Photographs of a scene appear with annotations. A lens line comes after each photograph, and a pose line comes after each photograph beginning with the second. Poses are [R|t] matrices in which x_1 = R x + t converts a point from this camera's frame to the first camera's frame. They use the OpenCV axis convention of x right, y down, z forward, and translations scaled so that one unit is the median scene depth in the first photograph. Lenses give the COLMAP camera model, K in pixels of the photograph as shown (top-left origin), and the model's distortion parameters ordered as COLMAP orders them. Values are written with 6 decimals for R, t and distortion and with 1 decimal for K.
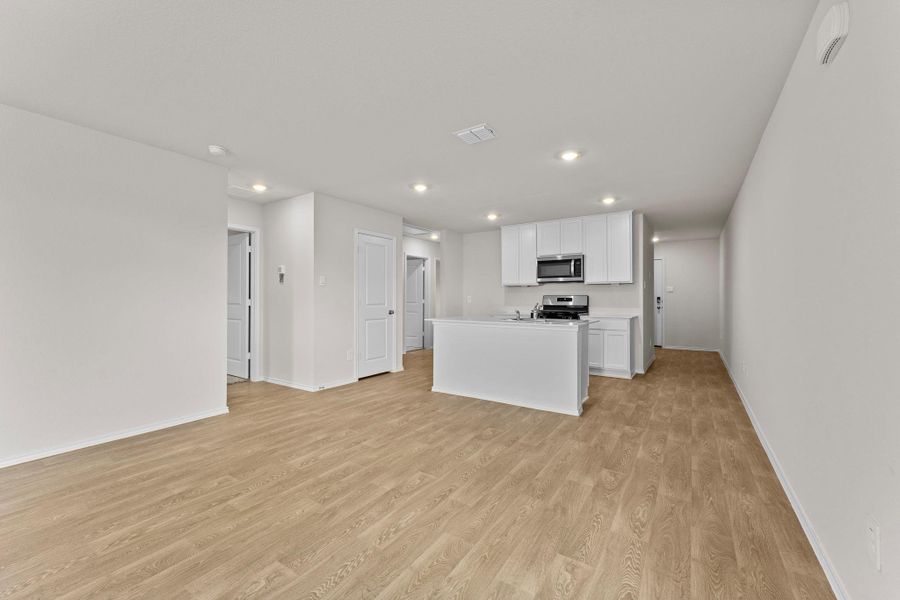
lens RADIAL K [[368.9, 0, 449.8], [0, 368.9, 294.9], [0, 0, 1]] dist [-0.000526, -0.000231]
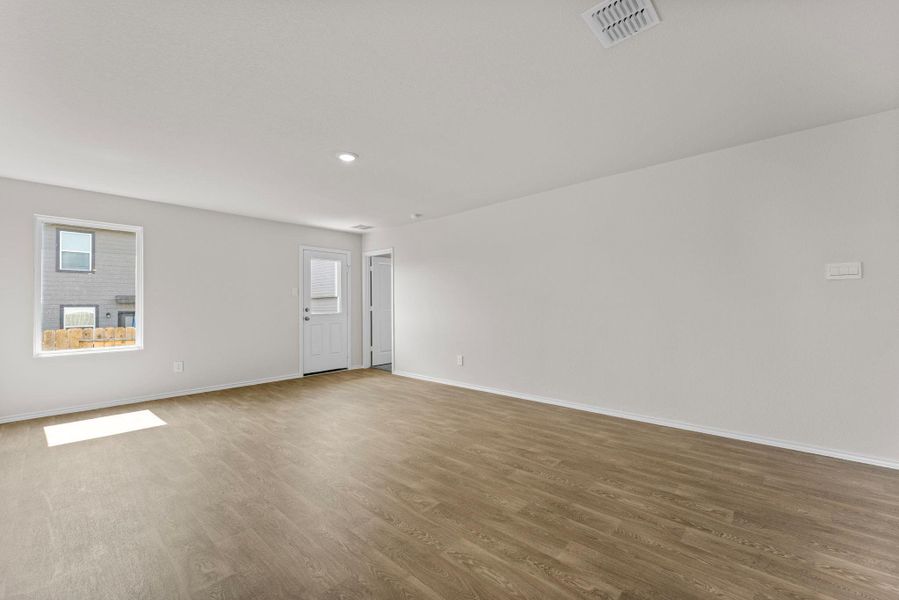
lens RADIAL K [[367.1, 0, 445.6], [0, 367.1, 315.4], [0, 0, 1]] dist [-0.001571, -0.000371]
pose [[-0.154671, 0.028457, -0.987556, 0.431683], [0.015938, 0.999527, 0.026305, 0.005468], [0.987837, -0.011671, -0.155052, 0.647840]]
